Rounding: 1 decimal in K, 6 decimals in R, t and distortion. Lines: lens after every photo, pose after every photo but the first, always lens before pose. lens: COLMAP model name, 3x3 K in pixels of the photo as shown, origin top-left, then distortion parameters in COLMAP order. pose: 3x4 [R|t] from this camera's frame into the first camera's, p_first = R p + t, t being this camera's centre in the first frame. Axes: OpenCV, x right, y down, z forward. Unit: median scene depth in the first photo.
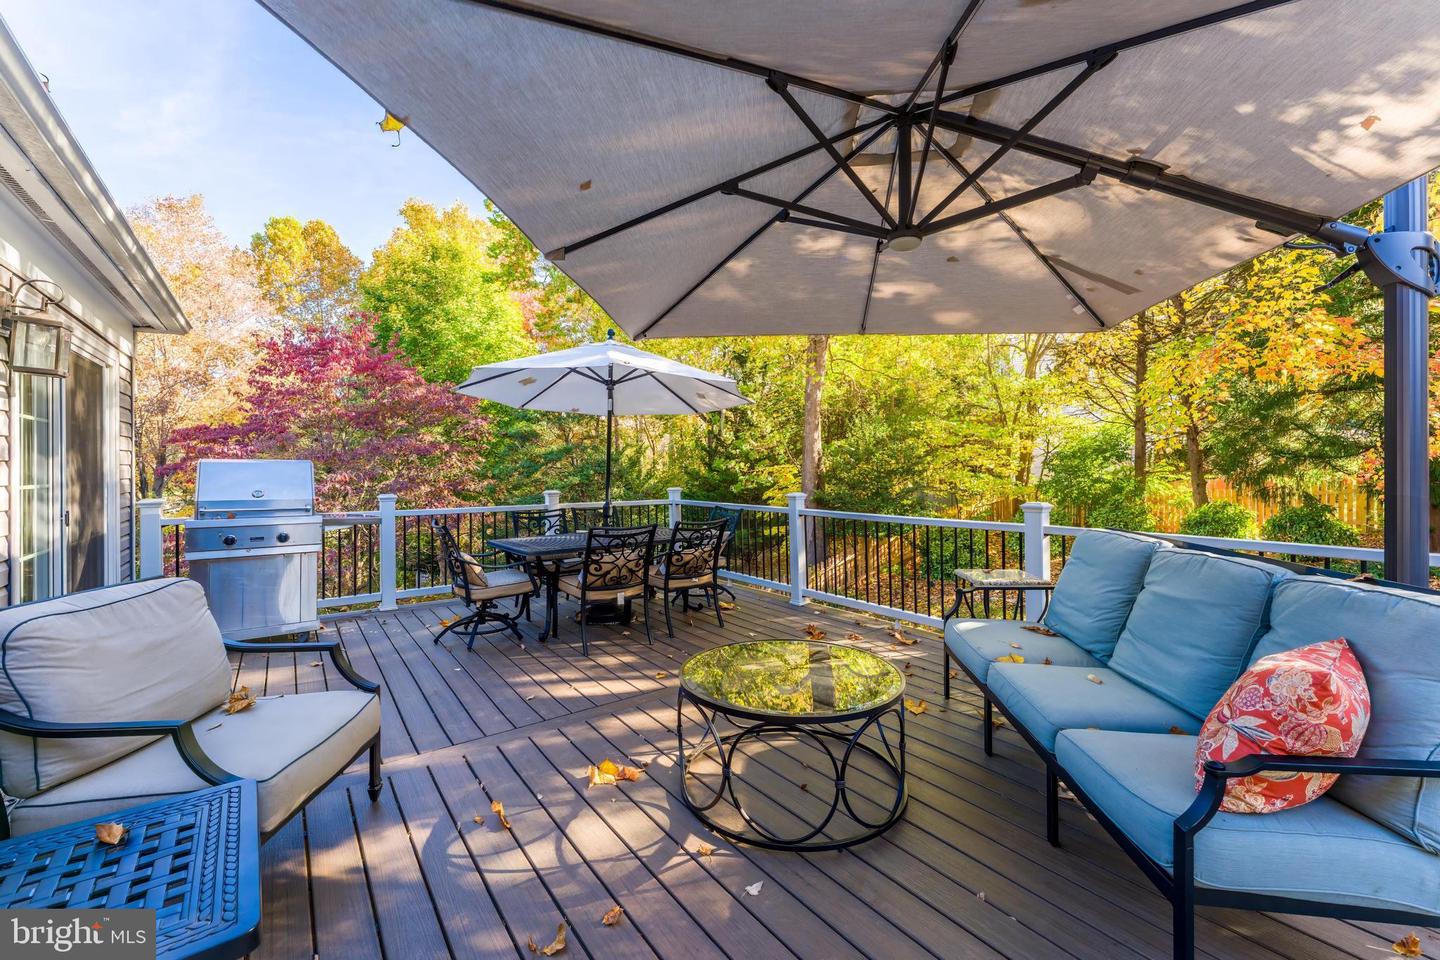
lens RADIAL K [[576.4, 0, 720.0], [0, 576.4, 470.2], [0, 0, 1]] dist [-0.000046, 0.000054]
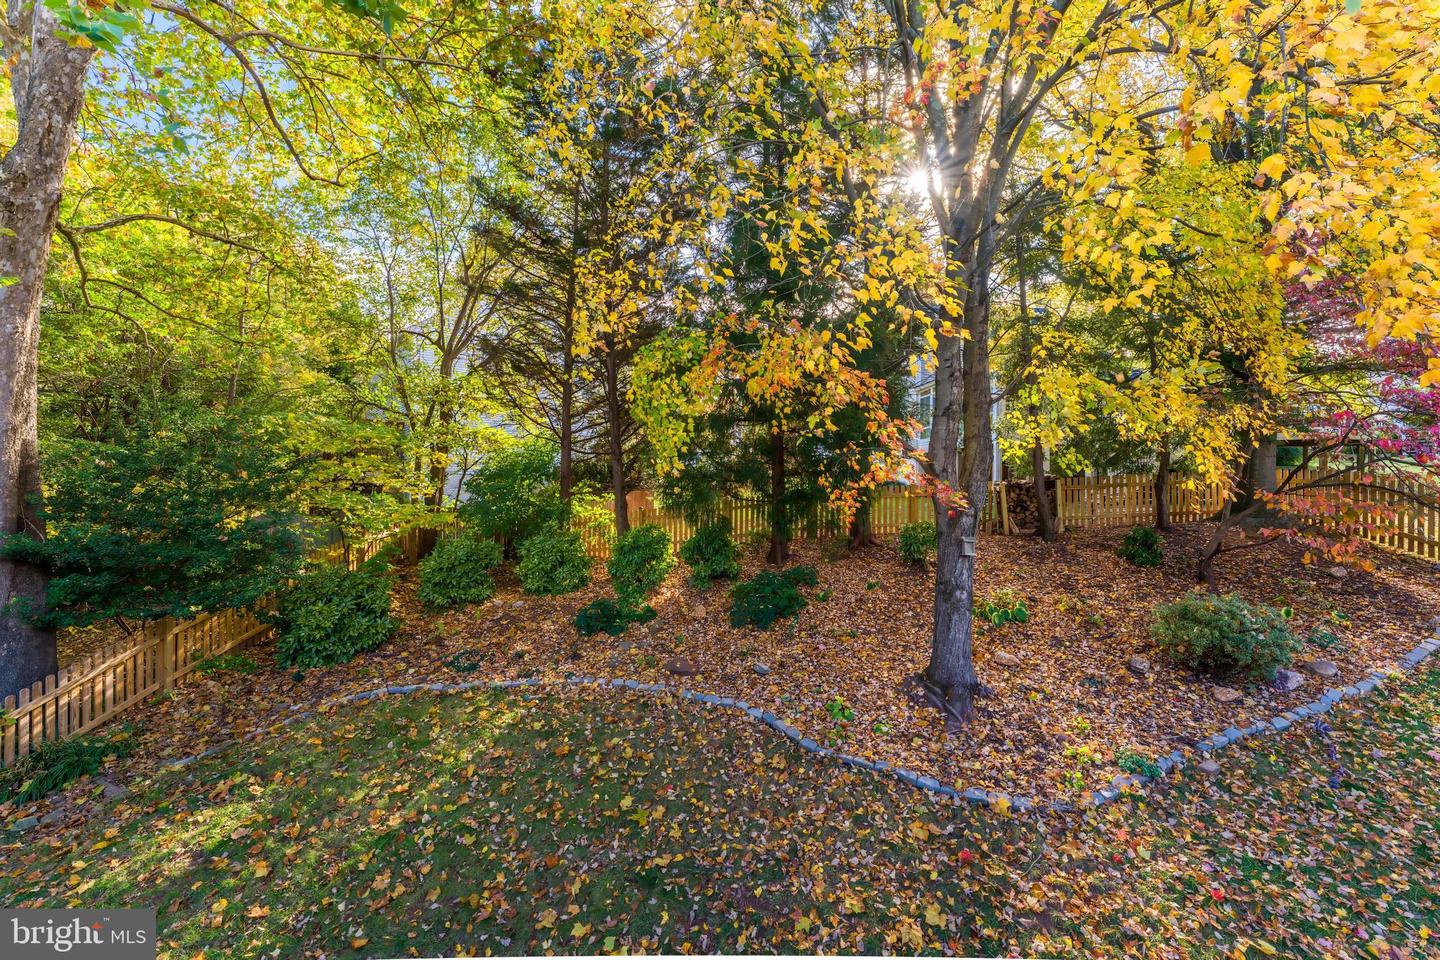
lens RADIAL K [[578.1, 0, 724.5], [0, 578.1, 483.5], [0, 0, 1]] dist [0.000510, 0.000268]
pose [[0.558816, 0.010912, 0.829220, 0.098829], [-0.003372, 0.999935, -0.010886, -0.003601], [-0.829284, 0.003287, 0.558817, 0.253492]]
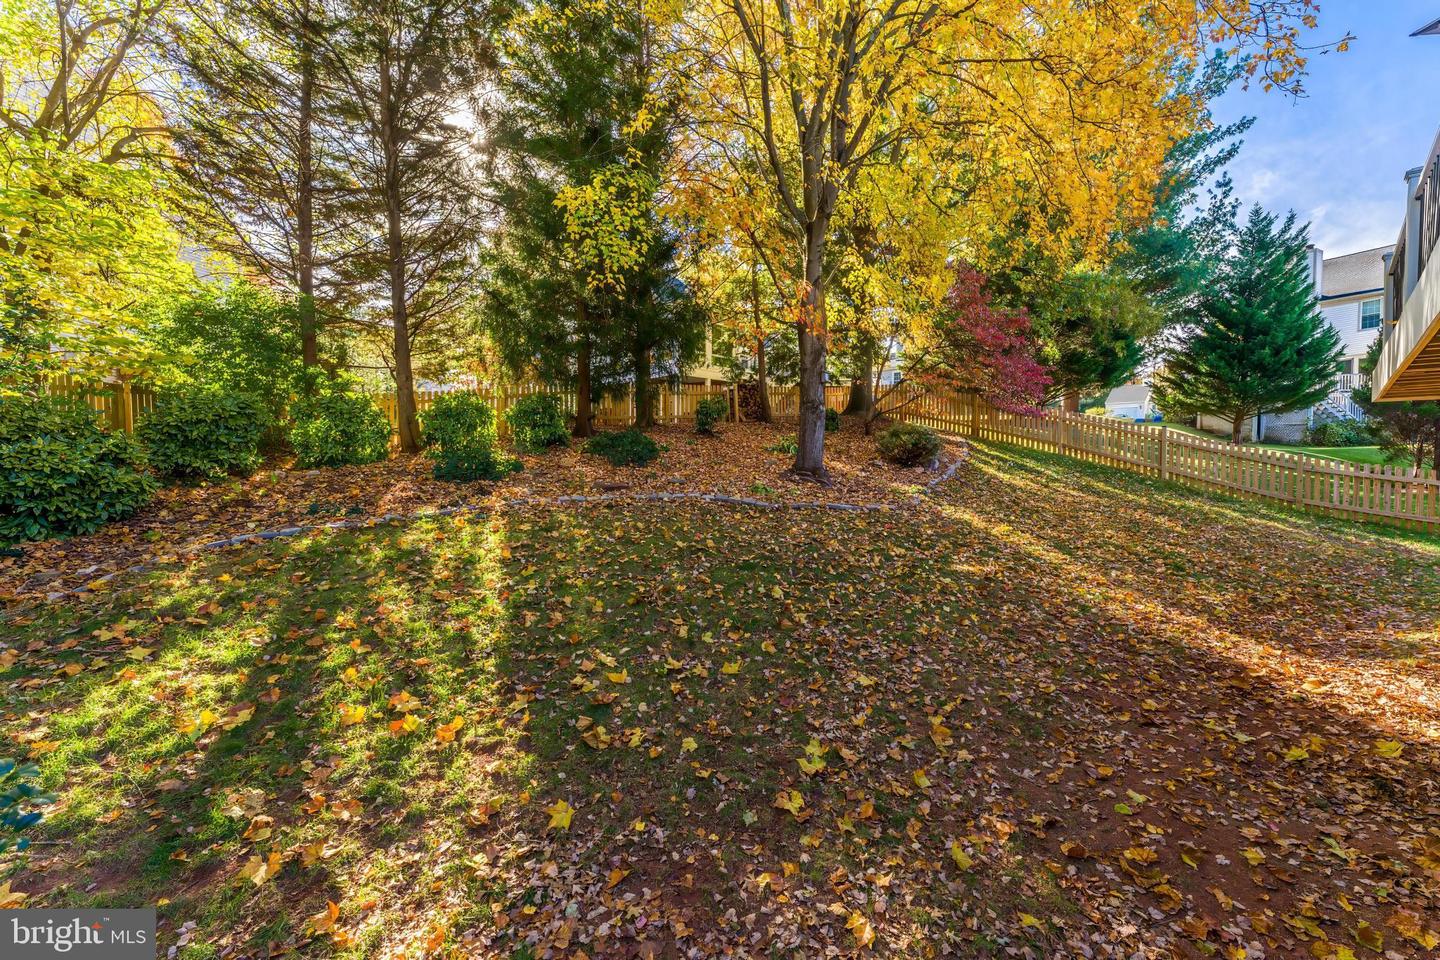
lens RADIAL K [[578.1, 0, 724.5], [0, 578.1, 483.5], [0, 0, 1]] dist [0.000510, 0.000268]
pose [[-0.110126, -0.036775, 0.993237, -0.060694], [0.005242, 0.999280, 0.037580, 0.121602], [-0.993904, 0.009345, -0.109854, 0.504552]]
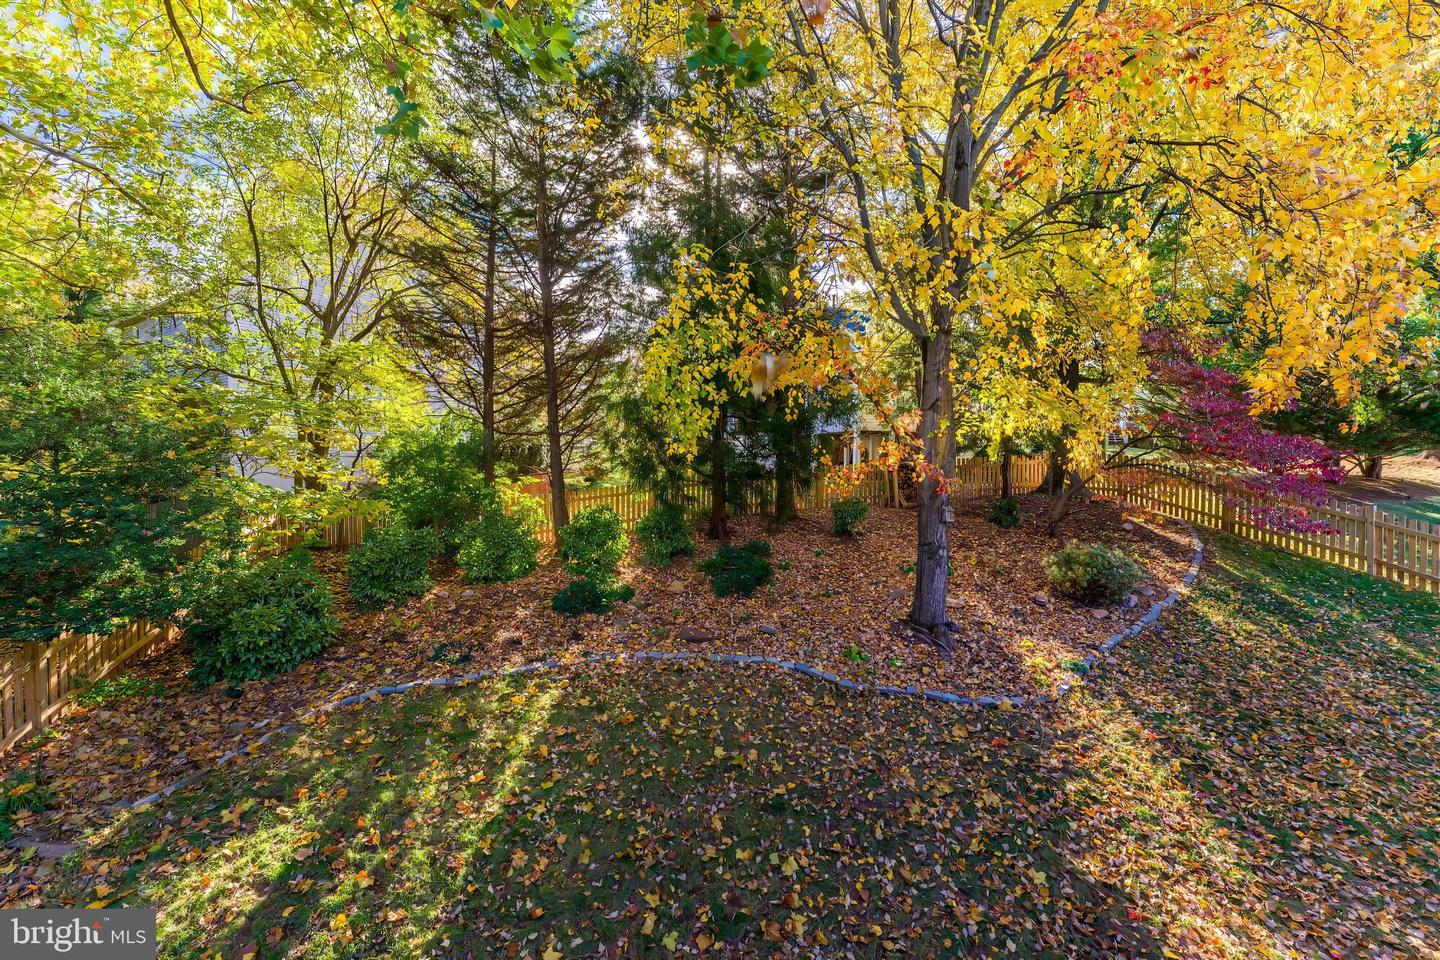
lens RADIAL K [[578.1, 0, 724.5], [0, 578.1, 483.5], [0, 0, 1]] dist [0.000510, 0.000268]
pose [[0.271981, -0.020557, 0.962083, -0.009304], [0.003524, 0.999786, 0.020366, -0.002781], [-0.962296, -0.002149, 0.271995, 0.385121]]
